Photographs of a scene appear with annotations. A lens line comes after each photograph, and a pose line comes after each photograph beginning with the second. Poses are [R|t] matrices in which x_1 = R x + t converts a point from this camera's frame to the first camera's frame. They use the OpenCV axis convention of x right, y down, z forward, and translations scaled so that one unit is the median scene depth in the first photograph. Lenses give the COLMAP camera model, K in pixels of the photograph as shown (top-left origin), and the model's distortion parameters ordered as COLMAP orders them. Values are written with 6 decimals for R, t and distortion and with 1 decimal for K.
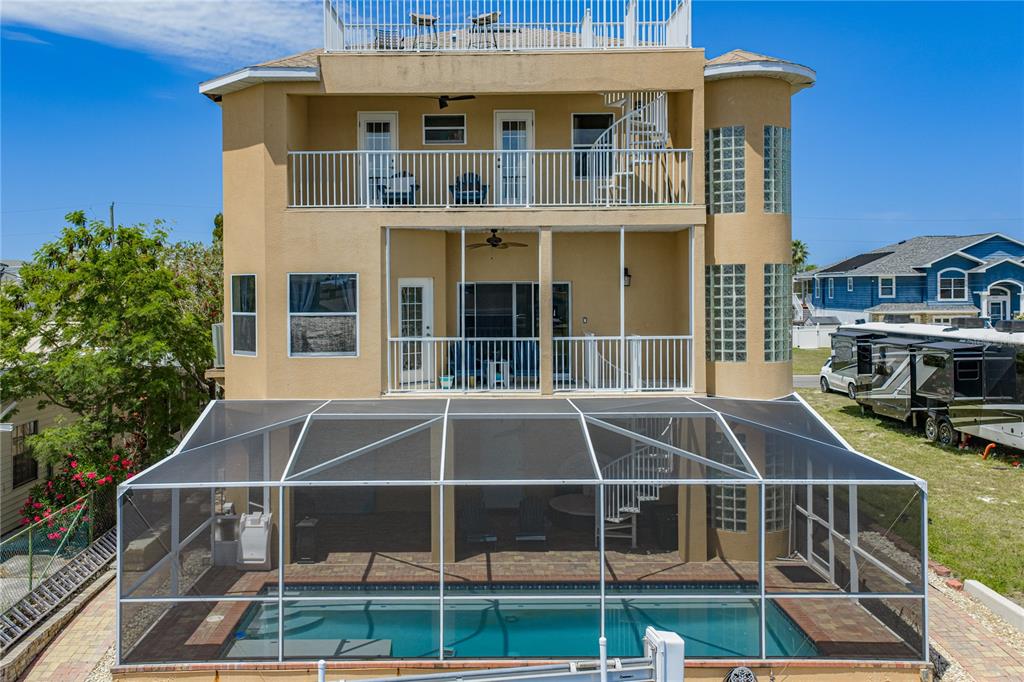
lens RADIAL K [[874.4, 0, 460.6], [0, 874.4, 271.0], [0, 0, 1]] dist [0.031447, 0.000658]
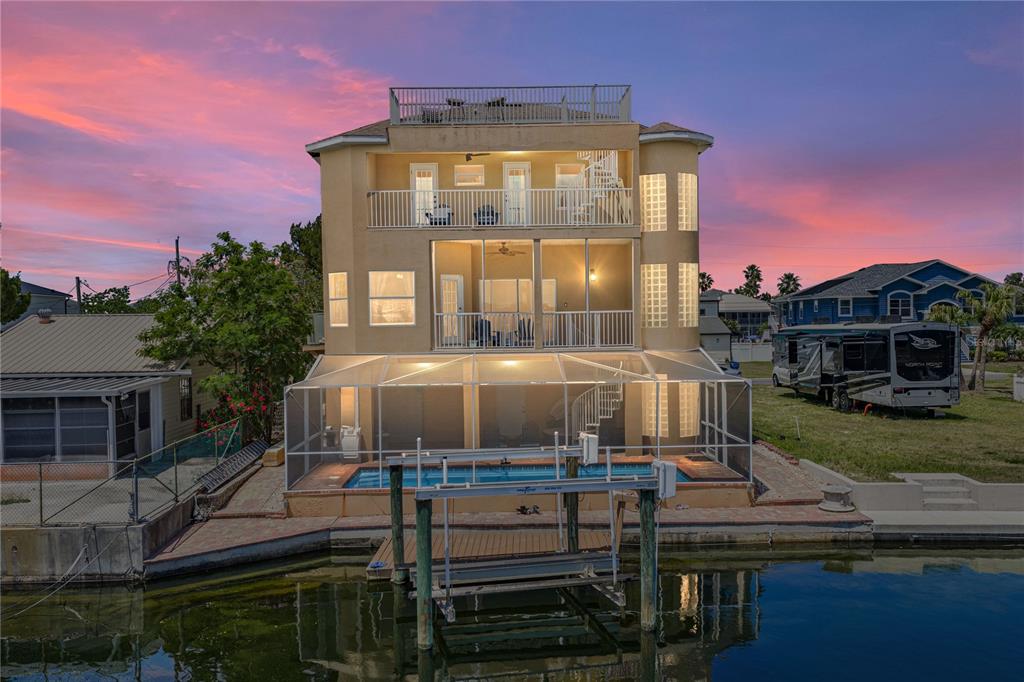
lens RADIAL K [[874.4, 0, 521.1], [0, 874.4, 341.8], [0, 0, 1]] dist [0.031447, 0.000658]
pose [[0.998668, -0.012352, 0.050098, -0.009263], [0.010641, 0.999355, 0.034291, 0.073052], [-0.050489, -0.033712, 0.998155, -0.520766]]
